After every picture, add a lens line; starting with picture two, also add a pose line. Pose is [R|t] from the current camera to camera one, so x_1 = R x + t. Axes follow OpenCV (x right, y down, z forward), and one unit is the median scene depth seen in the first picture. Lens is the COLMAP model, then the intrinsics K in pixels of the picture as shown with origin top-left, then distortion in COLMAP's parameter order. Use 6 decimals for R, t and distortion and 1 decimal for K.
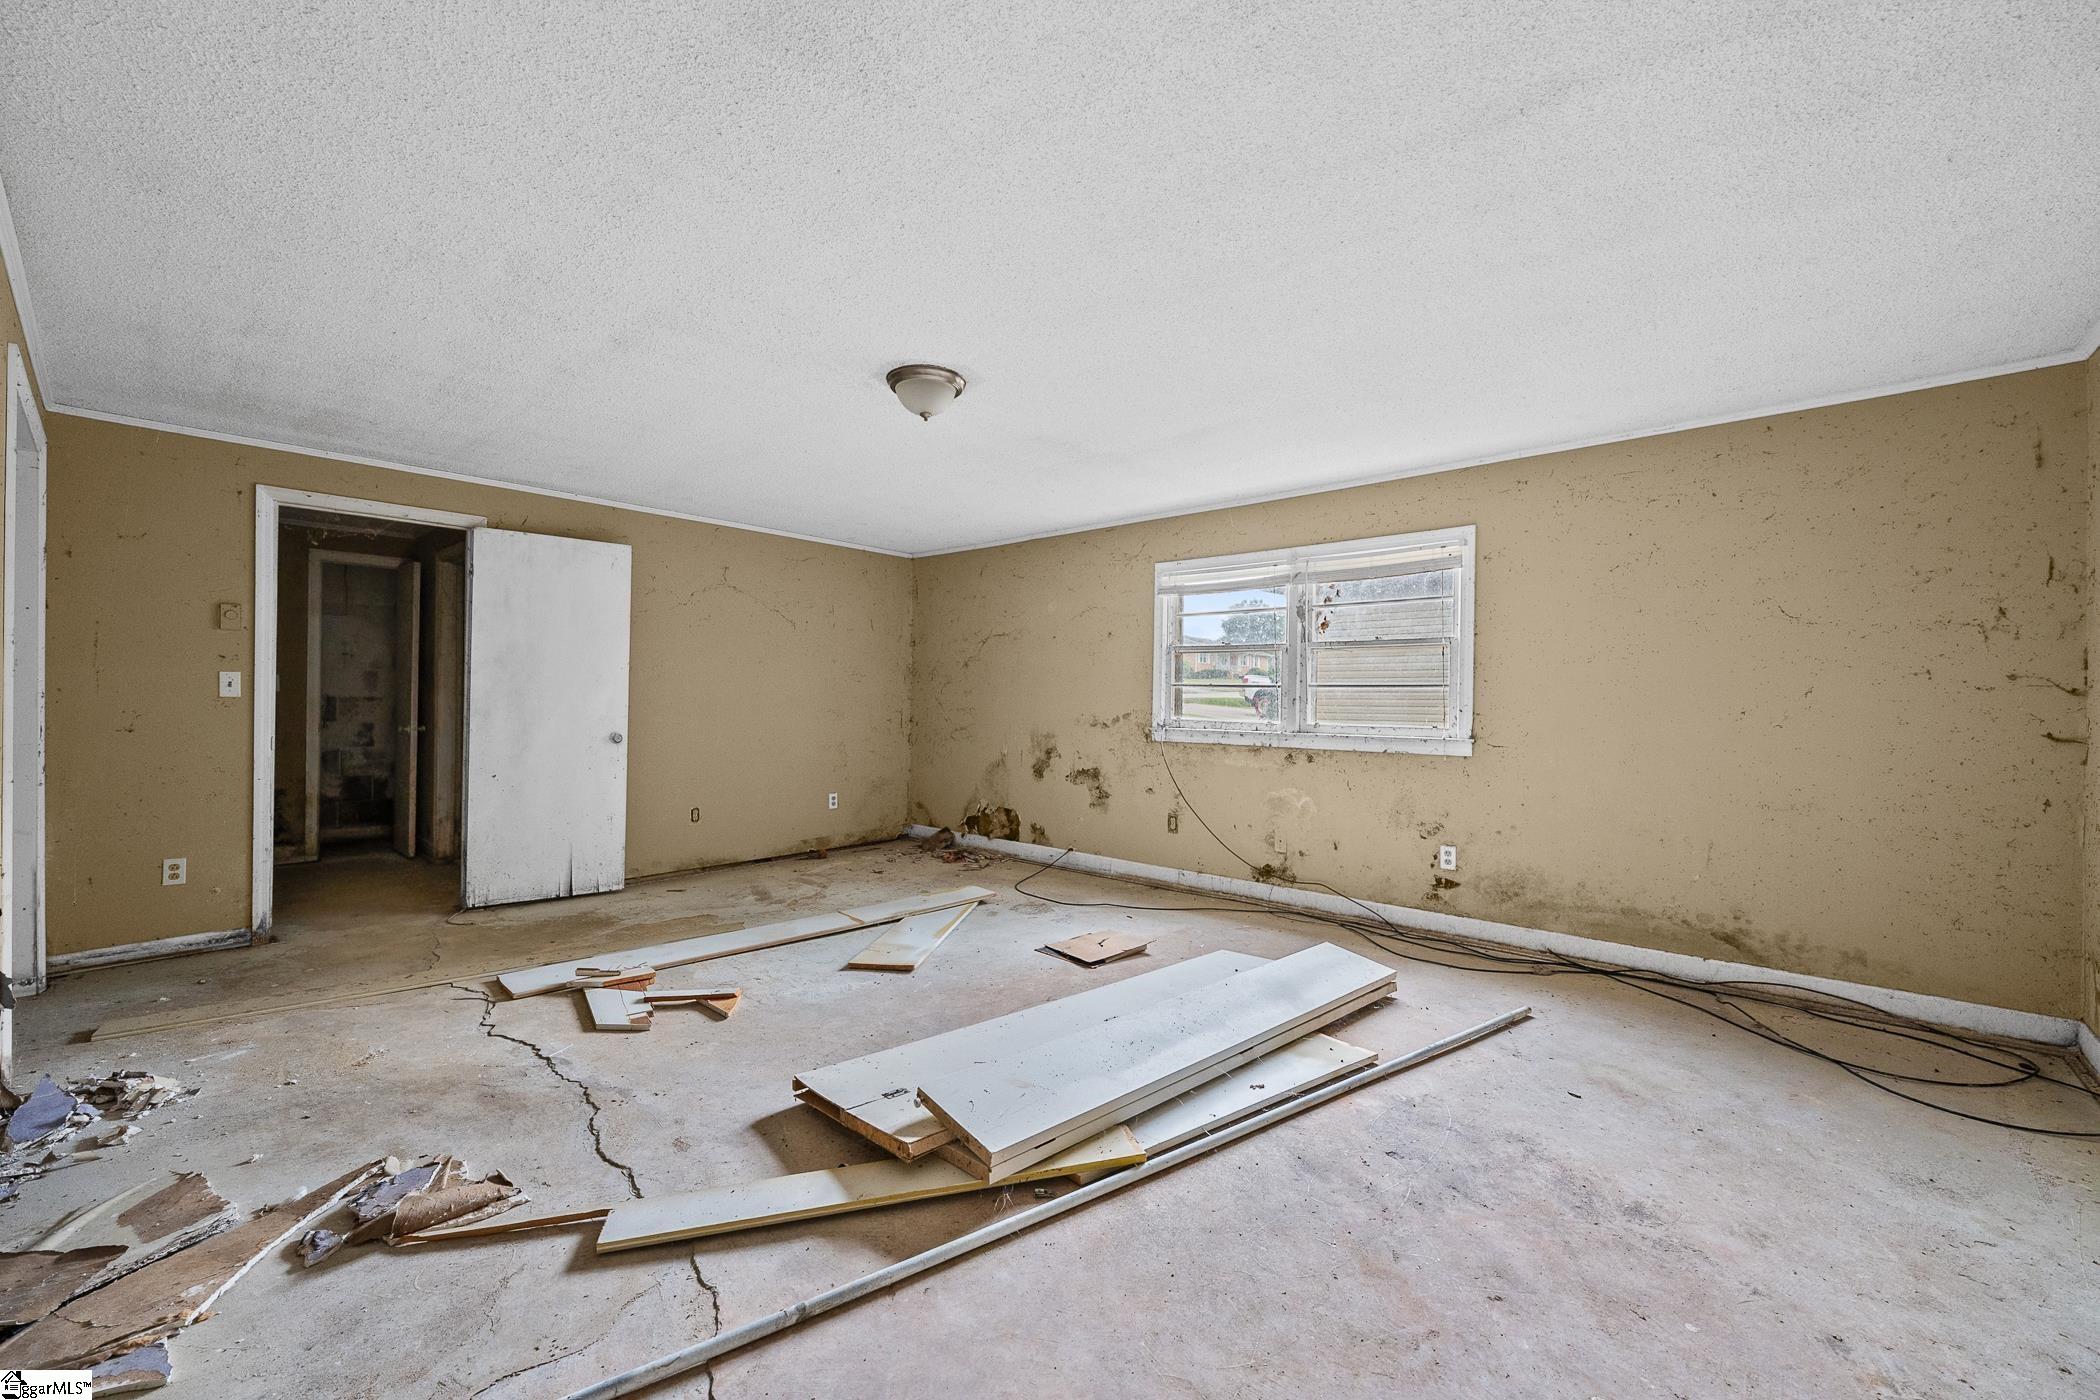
lens RADIAL K [[842.6, 0, 1048.0], [0, 842.6, 710.0], [0, 0, 1]] dist [-0.001392, -0.000068]
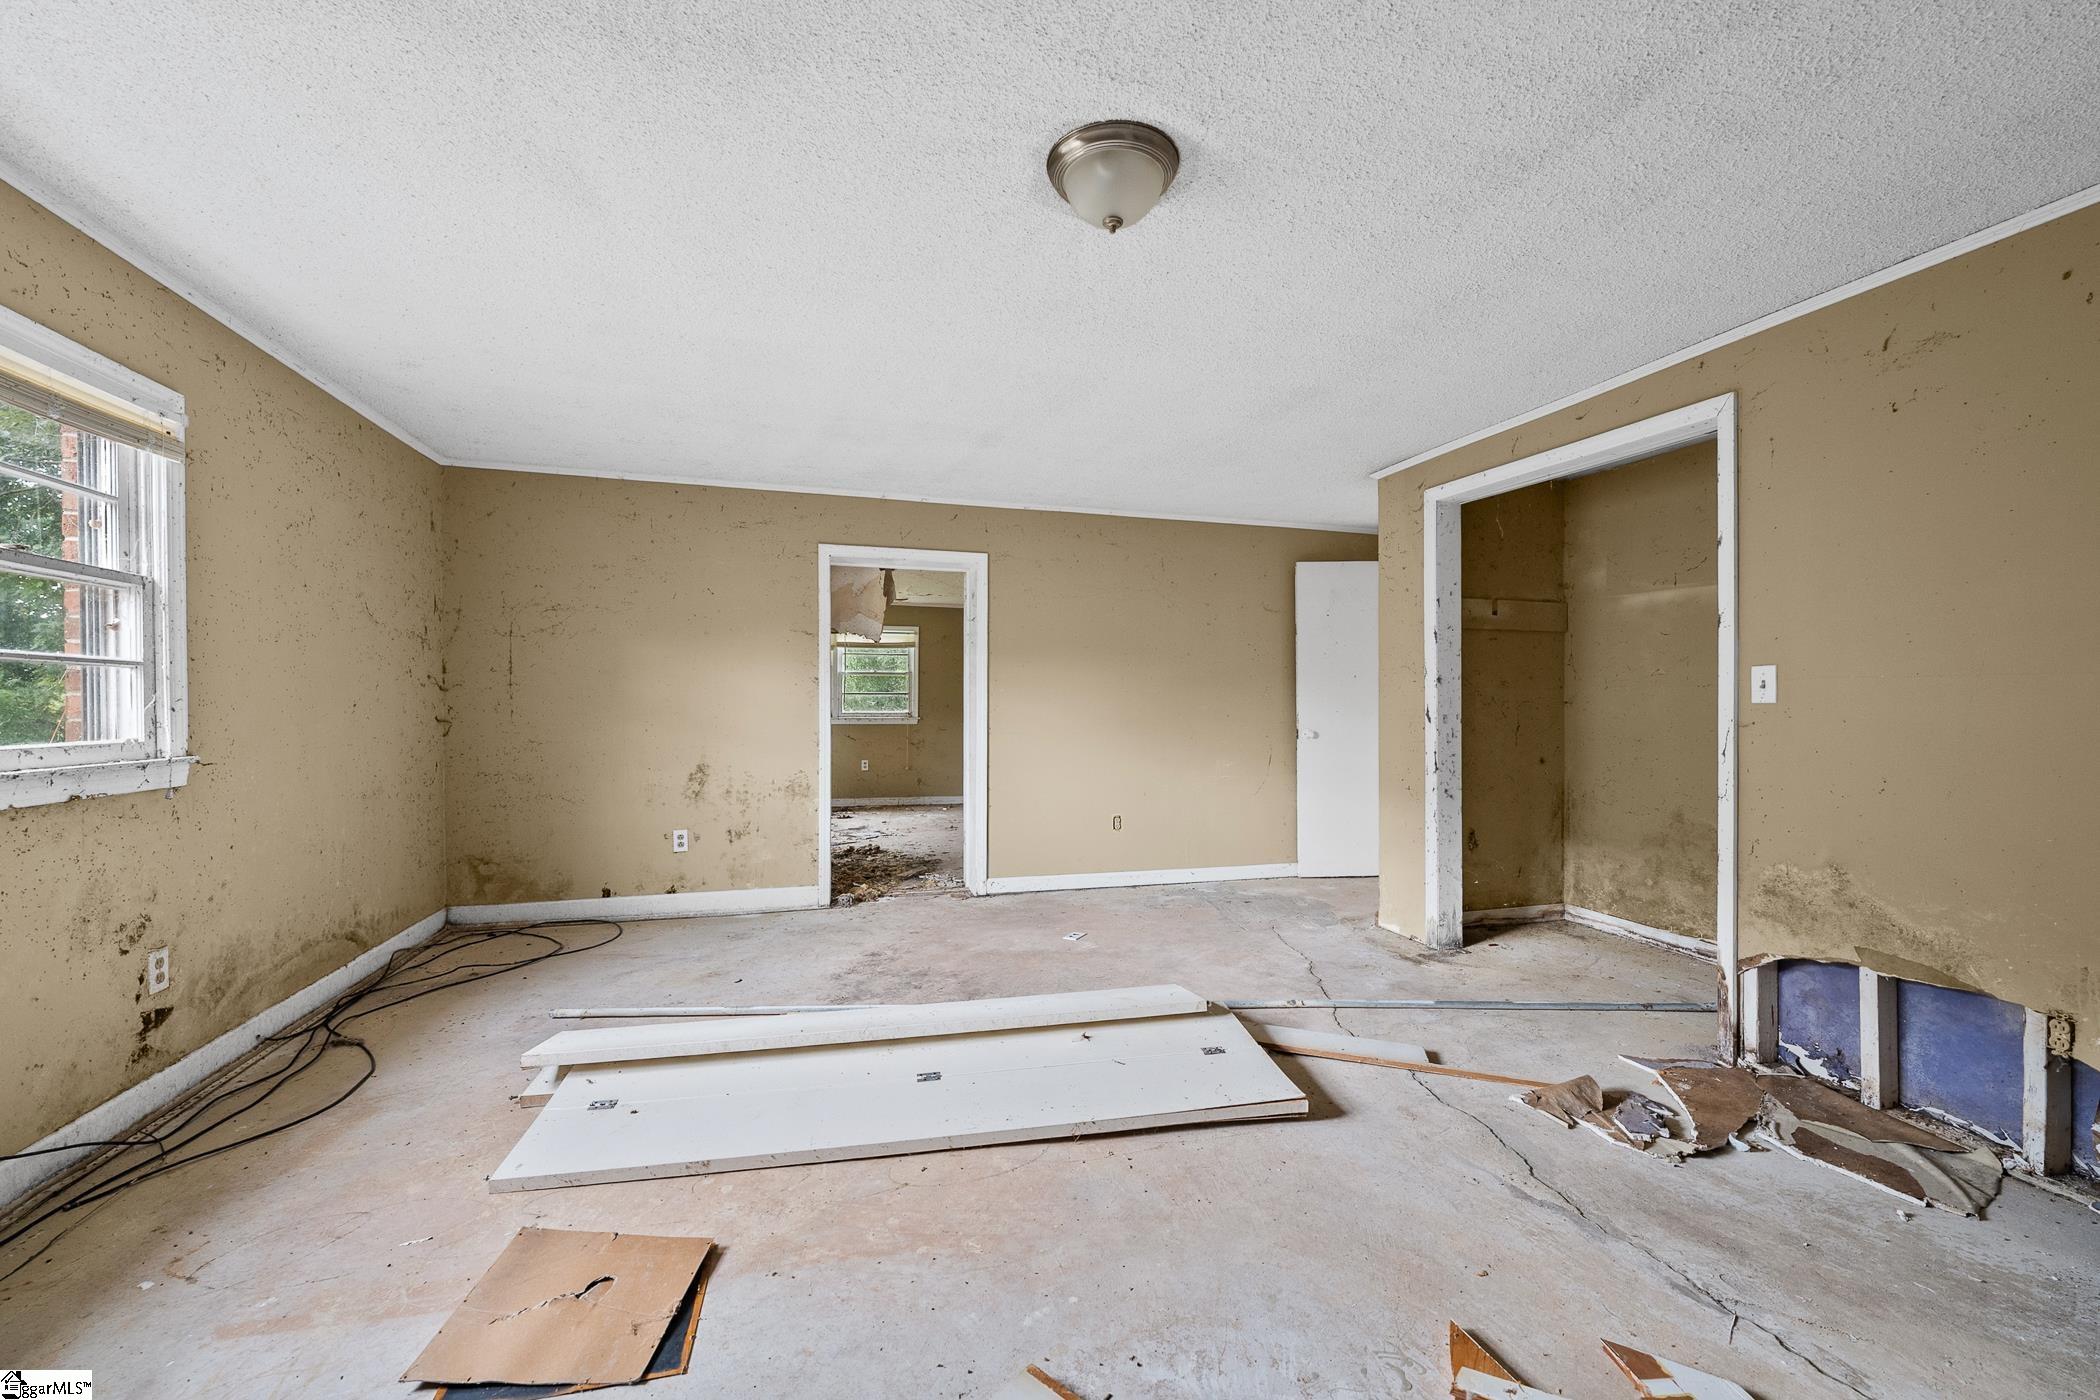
lens RADIAL K [[842.6, 0, 1048.0], [0, 842.6, 710.0], [0, 0, 1]] dist [-0.001392, -0.000068]
pose [[-0.853988, -0.013739, 0.520111, -0.445486], [-0.004171, 0.999800, 0.019562, -0.017497], [-0.520276, 0.014536, -0.853875, 1.609518]]
